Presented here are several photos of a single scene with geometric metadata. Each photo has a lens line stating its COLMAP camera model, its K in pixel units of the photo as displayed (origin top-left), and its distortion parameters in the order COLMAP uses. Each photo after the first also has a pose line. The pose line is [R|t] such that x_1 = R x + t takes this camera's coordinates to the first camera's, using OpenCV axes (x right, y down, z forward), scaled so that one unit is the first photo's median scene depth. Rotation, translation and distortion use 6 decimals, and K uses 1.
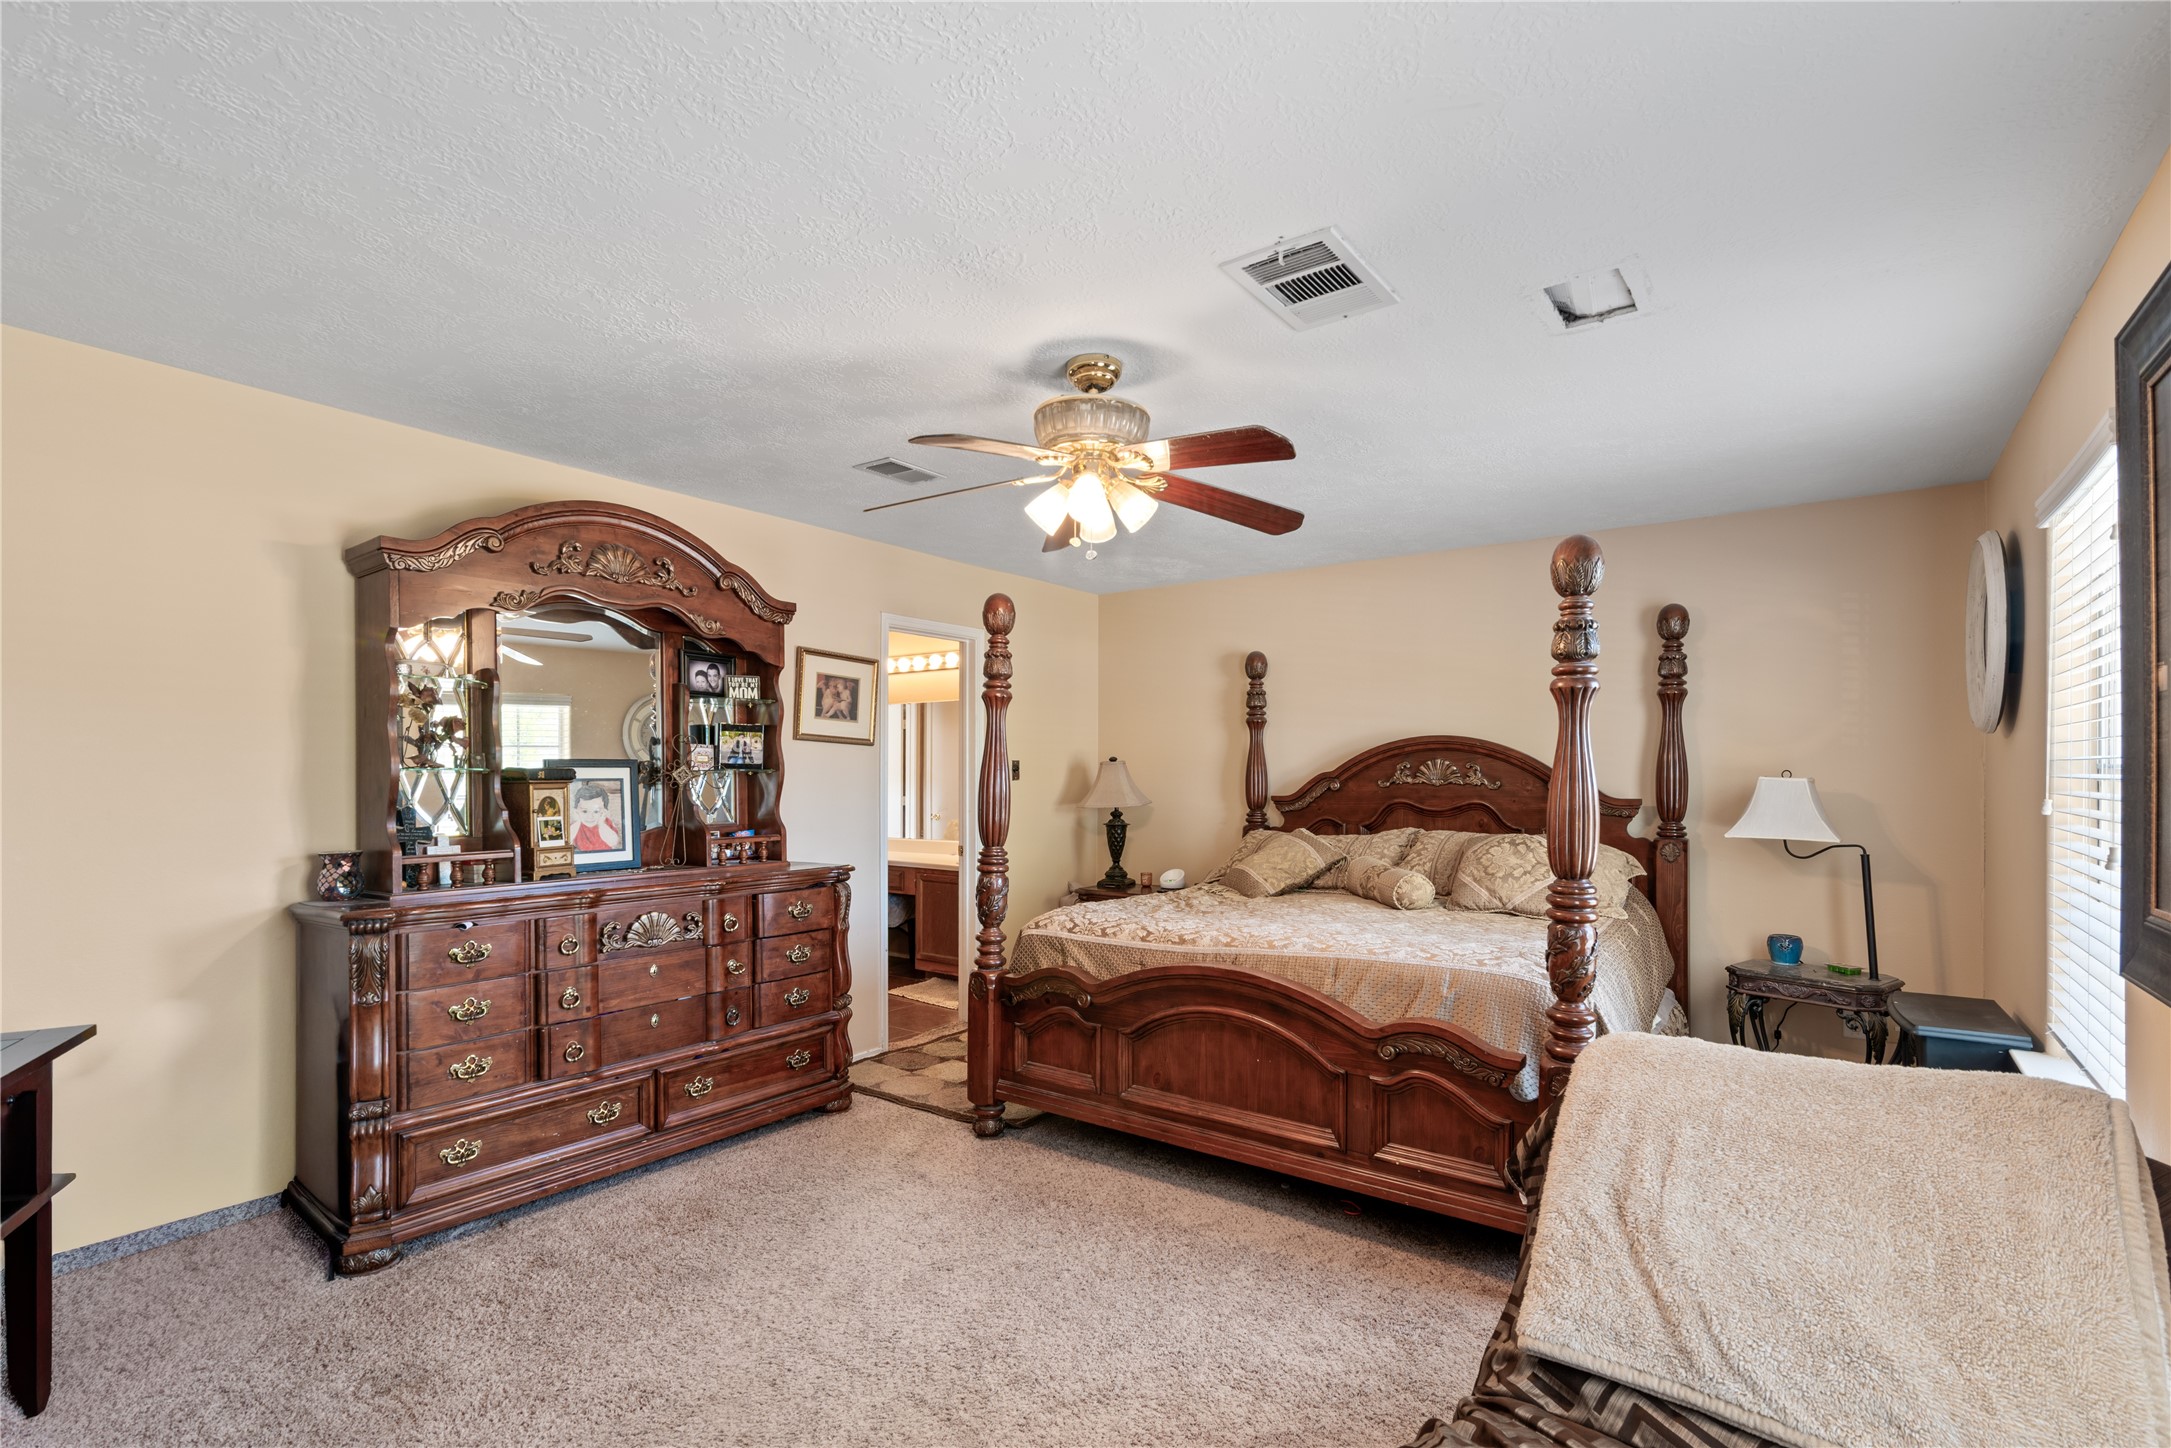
lens RADIAL K [[992.4, 0, 1117.8], [0, 992.4, 780.2], [0, 0, 1]] dist [0.013430, -0.000170]
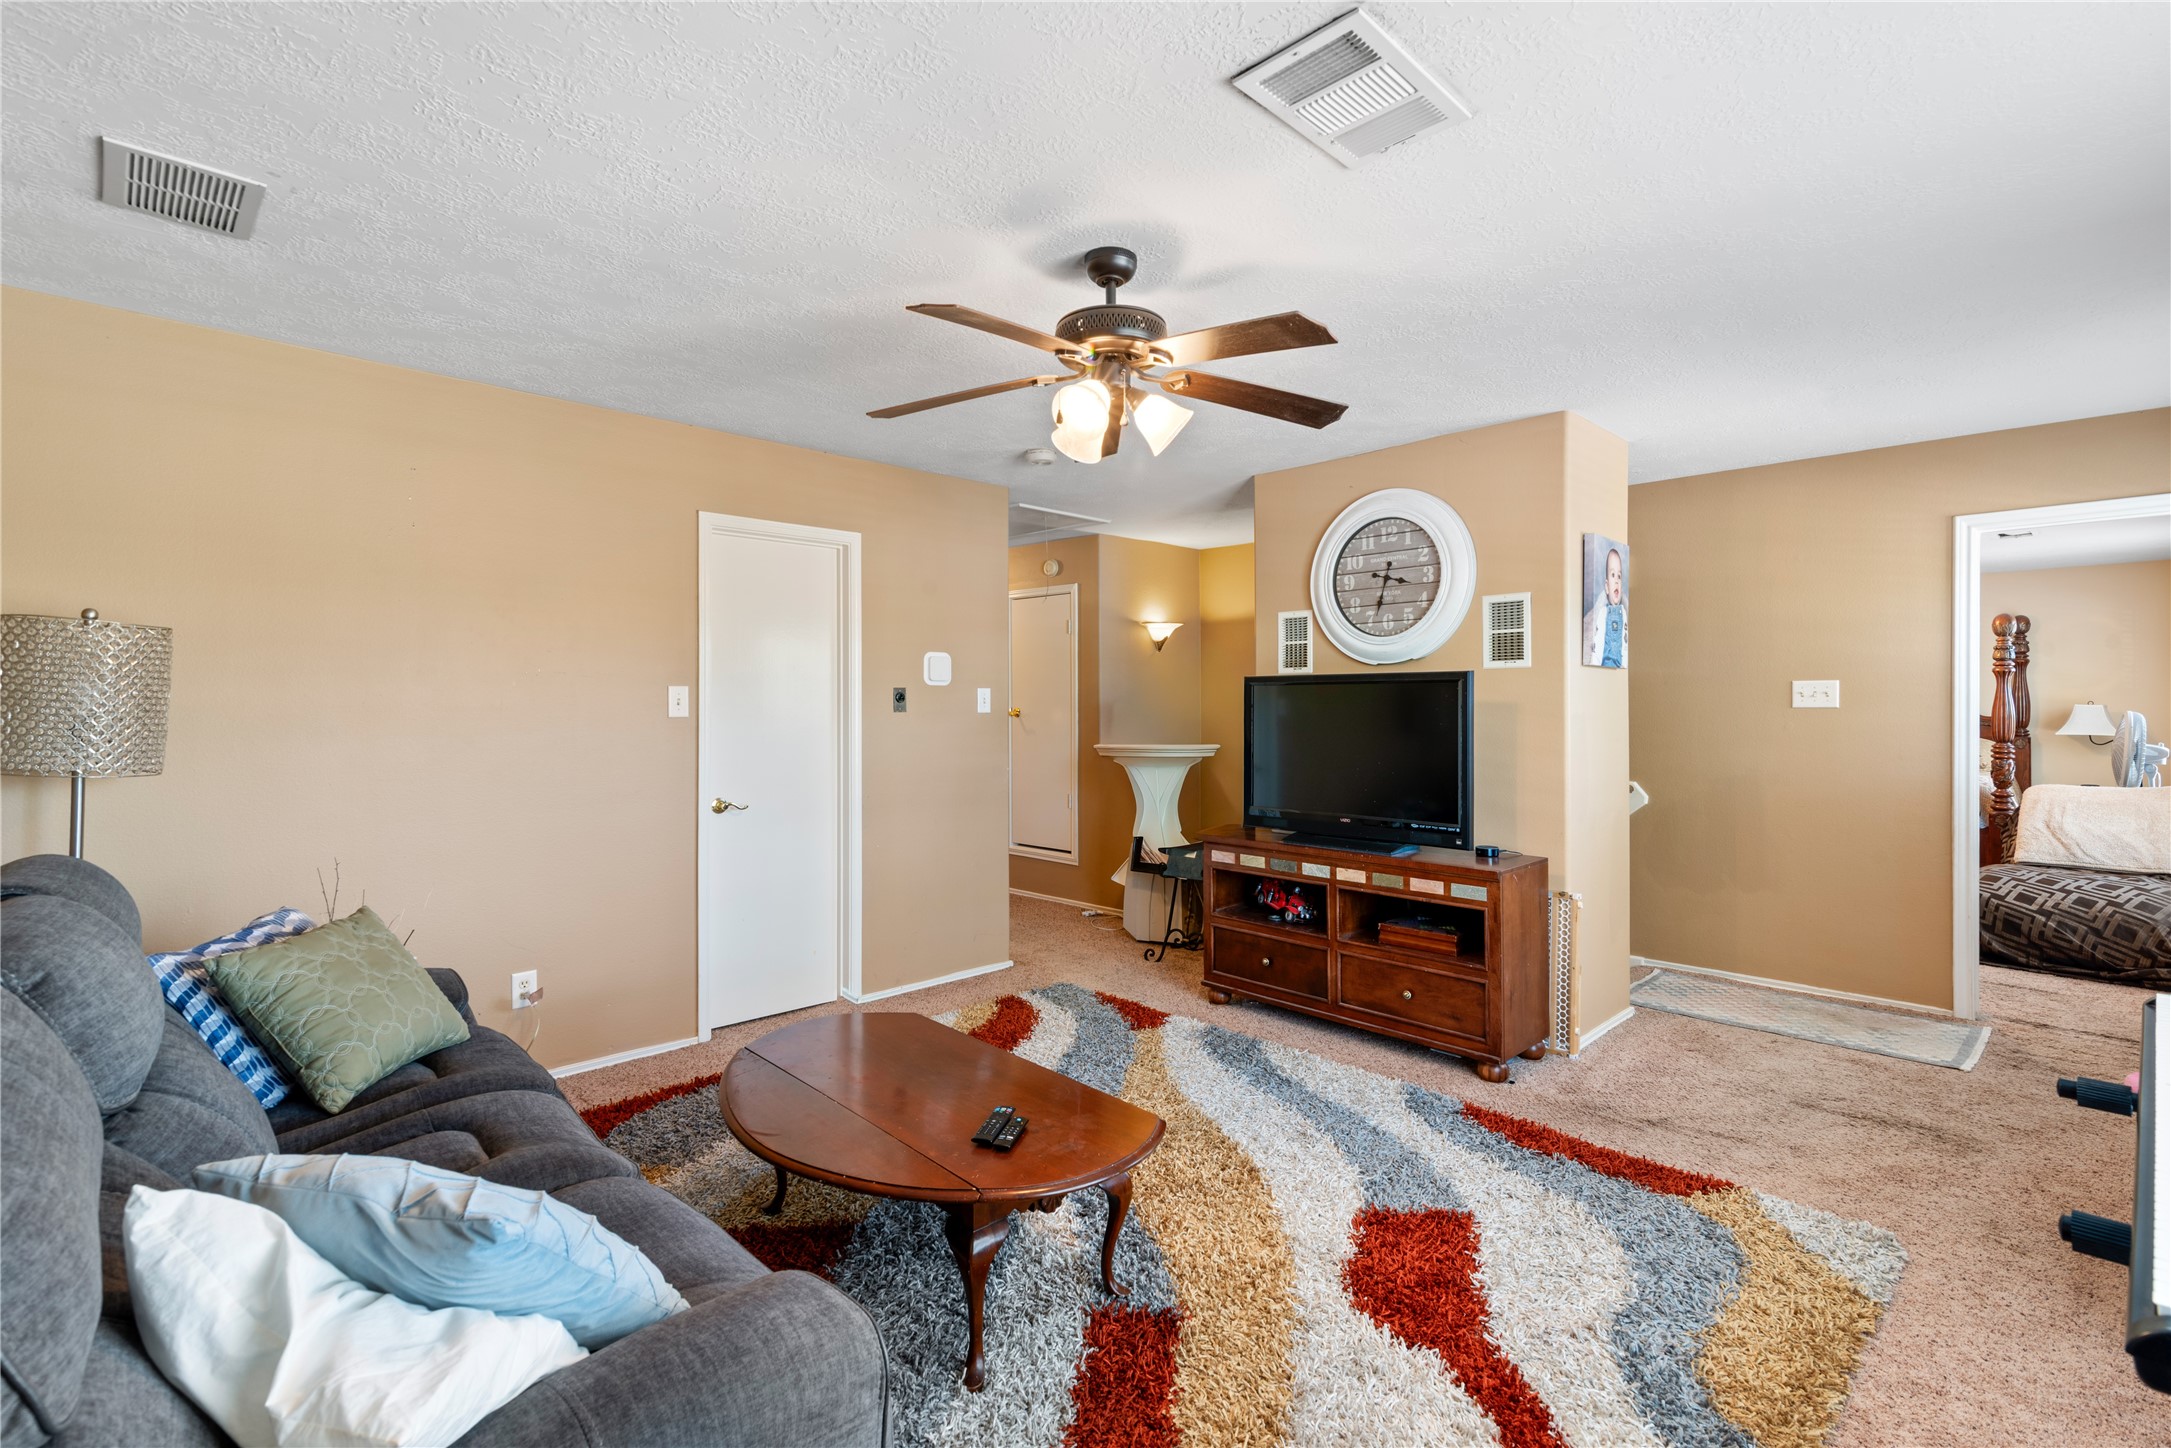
lens RADIAL K [[993.3, 0, 1099.3], [0, 993.3, 719.0], [0, 0, 1]] dist [0.009442, -0.000416]
pose [[0.985326, -0.005684, -0.170588, -0.987191], [0.006048, 0.999980, 0.001612, 0.011176], [0.170575, -0.002620, 0.985341, -1.377149]]
